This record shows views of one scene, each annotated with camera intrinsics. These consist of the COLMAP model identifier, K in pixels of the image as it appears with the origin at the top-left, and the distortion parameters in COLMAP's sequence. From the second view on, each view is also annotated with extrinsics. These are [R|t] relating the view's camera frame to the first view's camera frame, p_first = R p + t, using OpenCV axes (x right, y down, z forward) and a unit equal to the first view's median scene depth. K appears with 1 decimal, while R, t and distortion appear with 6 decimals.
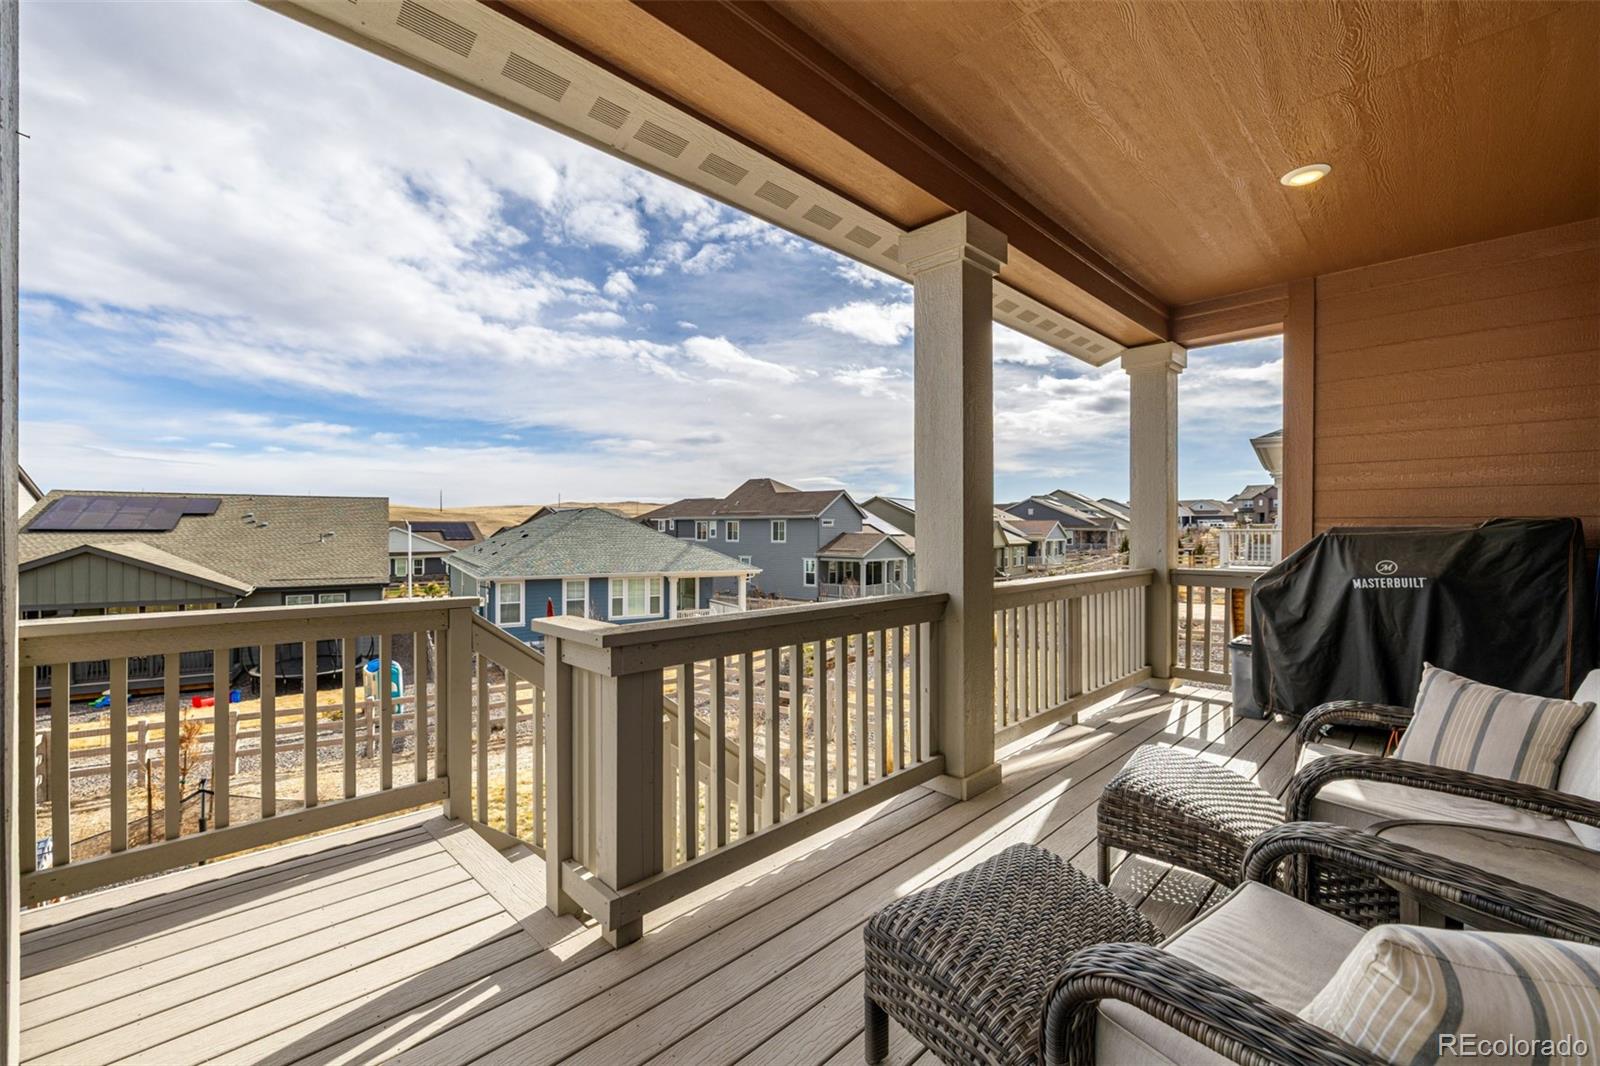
lens RADIAL K [[670.0, 0, 797.3], [0, 670.0, 511.3], [0, 0, 1]] dist [-0.002289, 0.000440]
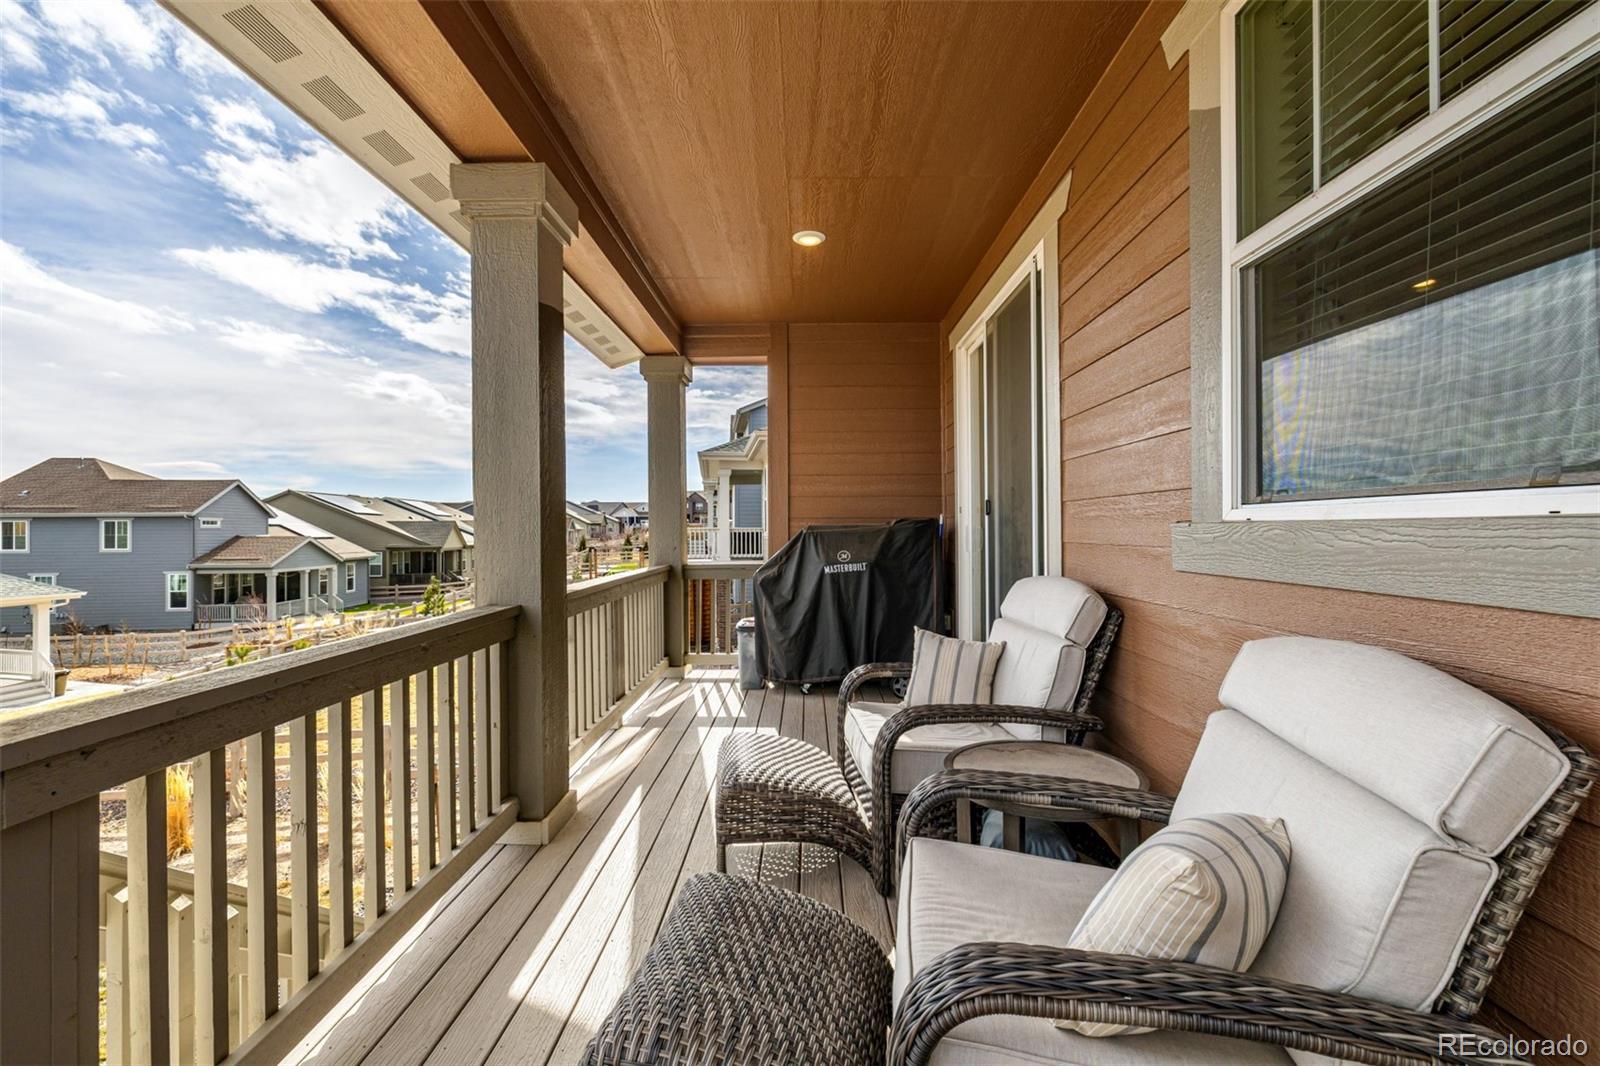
lens RADIAL K [[670.0, 0, 797.3], [0, 670.0, 511.3], [0, 0, 1]] dist [-0.002289, 0.000440]
pose [[0.715447, 0.010834, 0.698583, -0.092530], [-0.010821, 0.999932, -0.004425, 0.002865], [-0.698583, -0.004394, 0.715516, 0.118139]]
